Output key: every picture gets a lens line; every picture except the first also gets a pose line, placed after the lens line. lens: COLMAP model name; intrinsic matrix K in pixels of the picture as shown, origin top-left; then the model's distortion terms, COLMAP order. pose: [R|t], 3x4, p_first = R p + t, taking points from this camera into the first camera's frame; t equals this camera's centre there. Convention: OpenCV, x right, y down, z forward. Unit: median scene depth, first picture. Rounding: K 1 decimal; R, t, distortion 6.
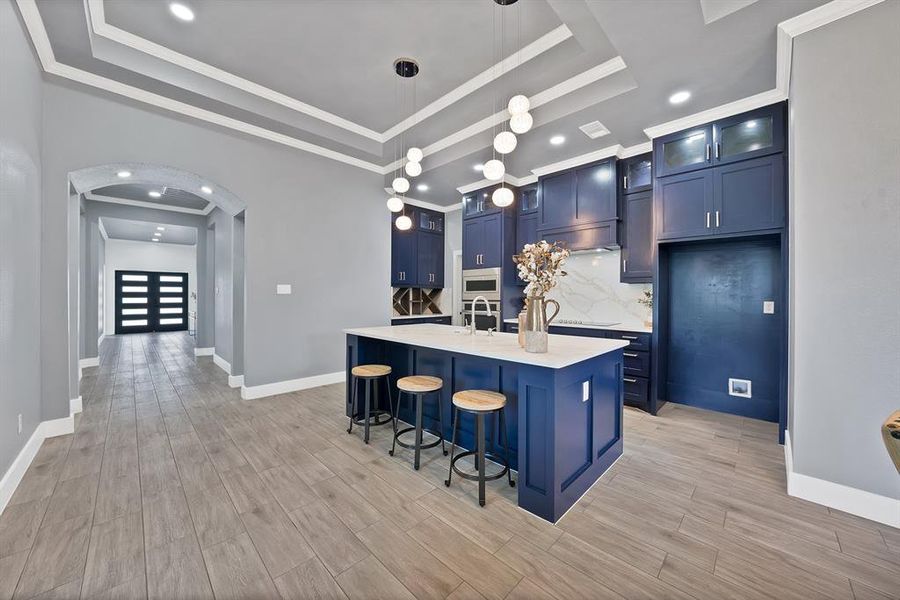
lens RADIAL K [[326.6, 0, 438.8], [0, 326.6, 292.5], [0, 0, 1]] dist [-0.008918, 0.001242]
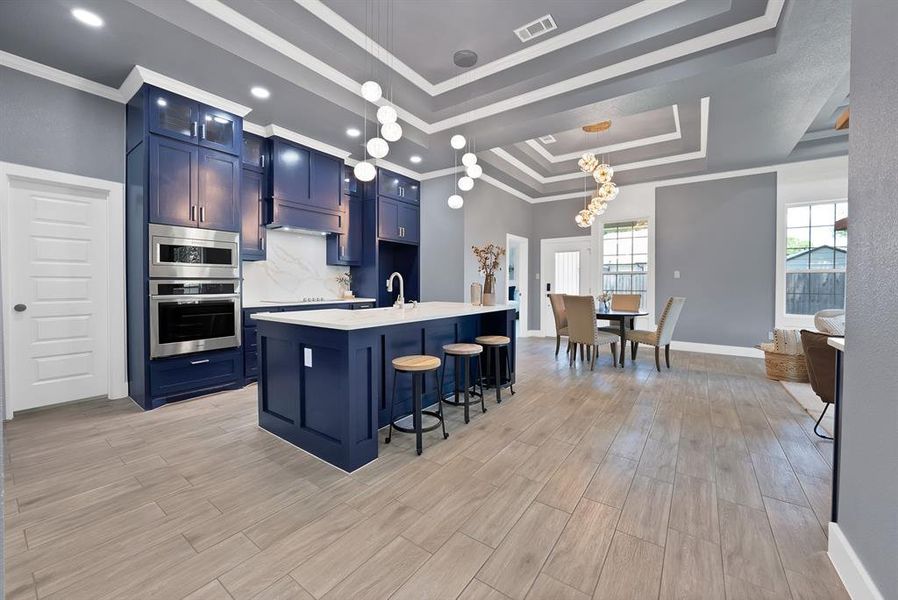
lens RADIAL K [[345.3, 0, 462.9], [0, 345.3, 283.8], [0, 0, 1]] dist [-0.012903, 0.003869]
pose [[-0.195690, -0.002349, 0.980663, -0.938254], [-0.008478, 0.999964, 0.000704, 0.041379], [-0.980629, -0.008177, -0.195703, 0.948386]]
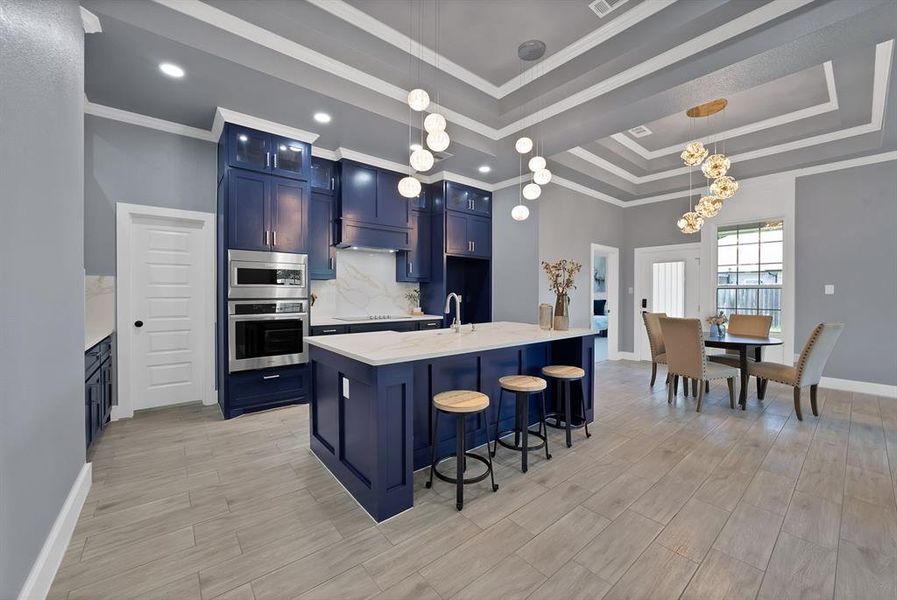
lens RADIAL K [[344.9, 0, 455.9], [0, 344.9, 291.2], [0, 0, 1]] dist [-0.012903, 0.003869]
pose [[0.075025, 0.003793, 0.997174, -0.842812], [-0.013726, 0.999902, -0.002771, 0.009137], [-0.997087, -0.013480, 0.075070, 0.864764]]
